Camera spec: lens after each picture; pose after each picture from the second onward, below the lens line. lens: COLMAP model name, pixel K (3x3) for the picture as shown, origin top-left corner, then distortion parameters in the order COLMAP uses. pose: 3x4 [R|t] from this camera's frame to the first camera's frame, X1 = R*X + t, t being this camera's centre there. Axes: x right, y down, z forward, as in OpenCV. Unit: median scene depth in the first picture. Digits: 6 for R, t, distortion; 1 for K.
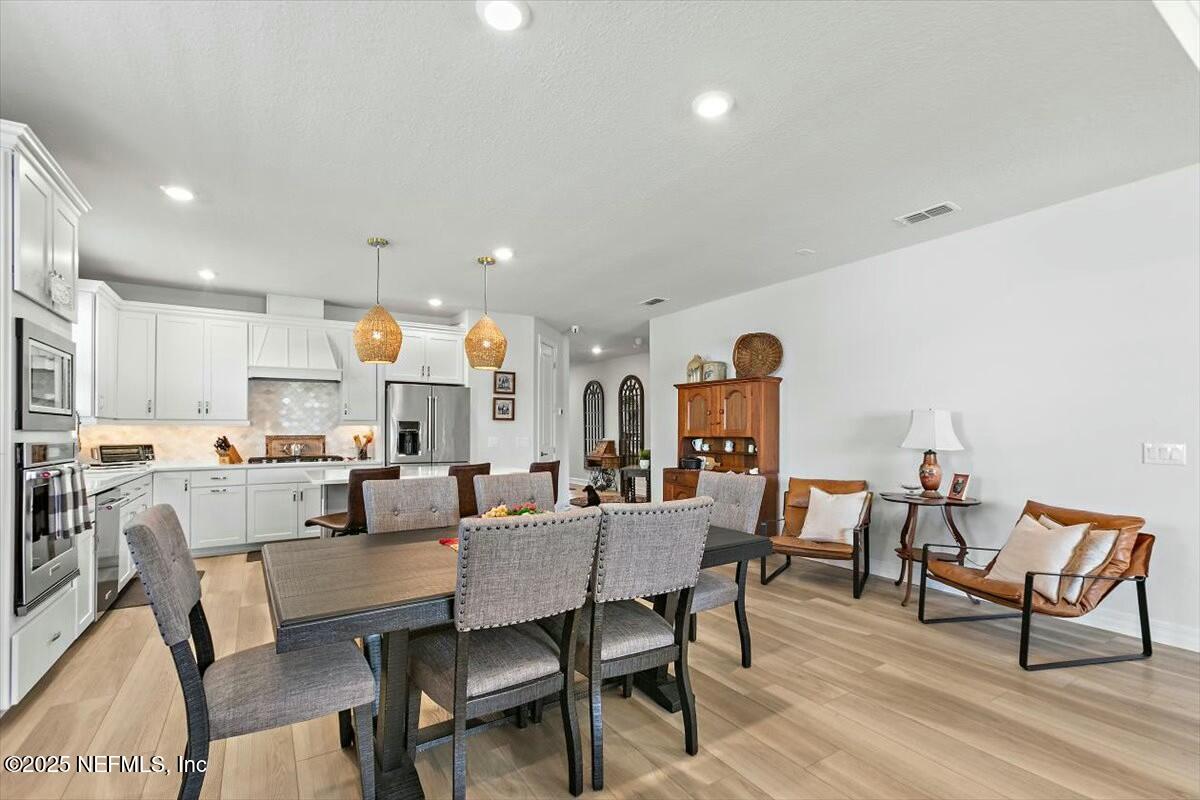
lens RADIAL K [[539.2, 0, 593.0], [0, 539.2, 408.6], [0, 0, 1]] dist [-0.016464, 0.021706]
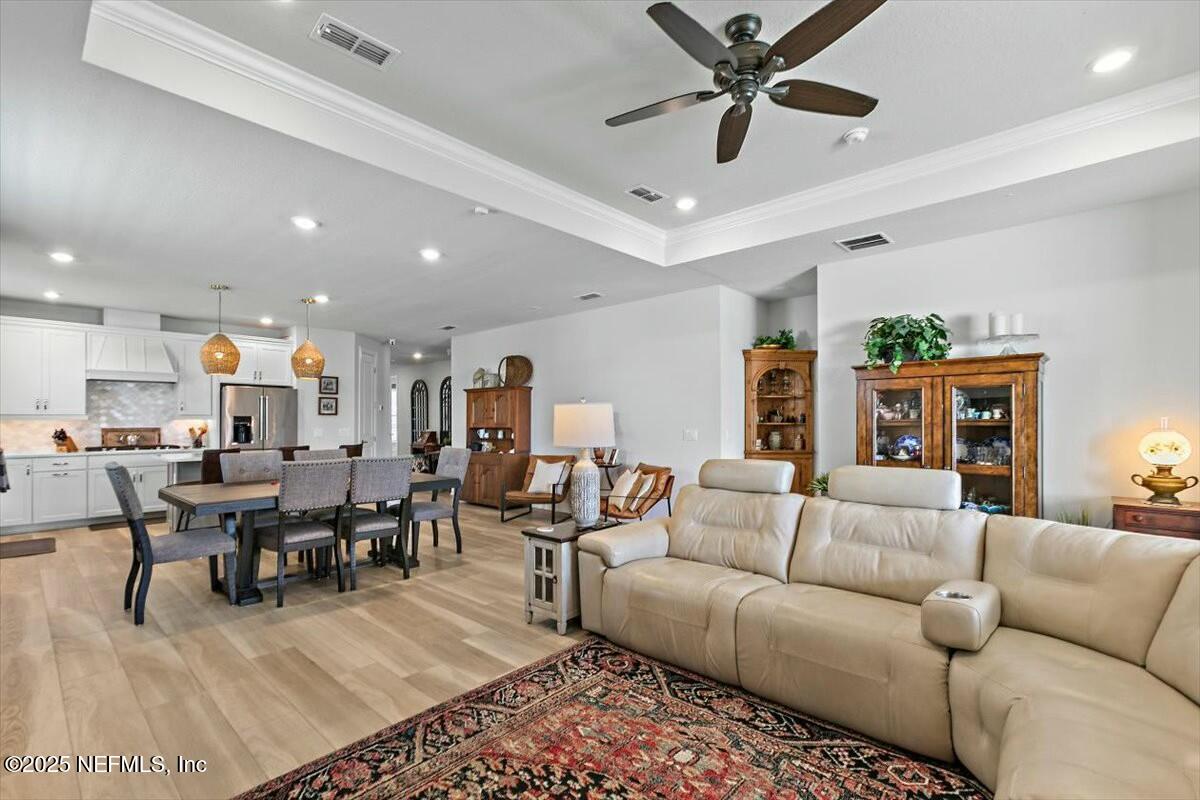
lens RADIAL K [[539.2, 0, 593.0], [0, 539.2, 408.6], [0, 0, 1]] dist [-0.016464, 0.021706]
pose [[0.965329, 0.005533, 0.260977, 0.117630], [-0.009440, 0.999861, 0.013720, -0.018782], [-0.260865, -0.015708, 0.965248, -0.418009]]
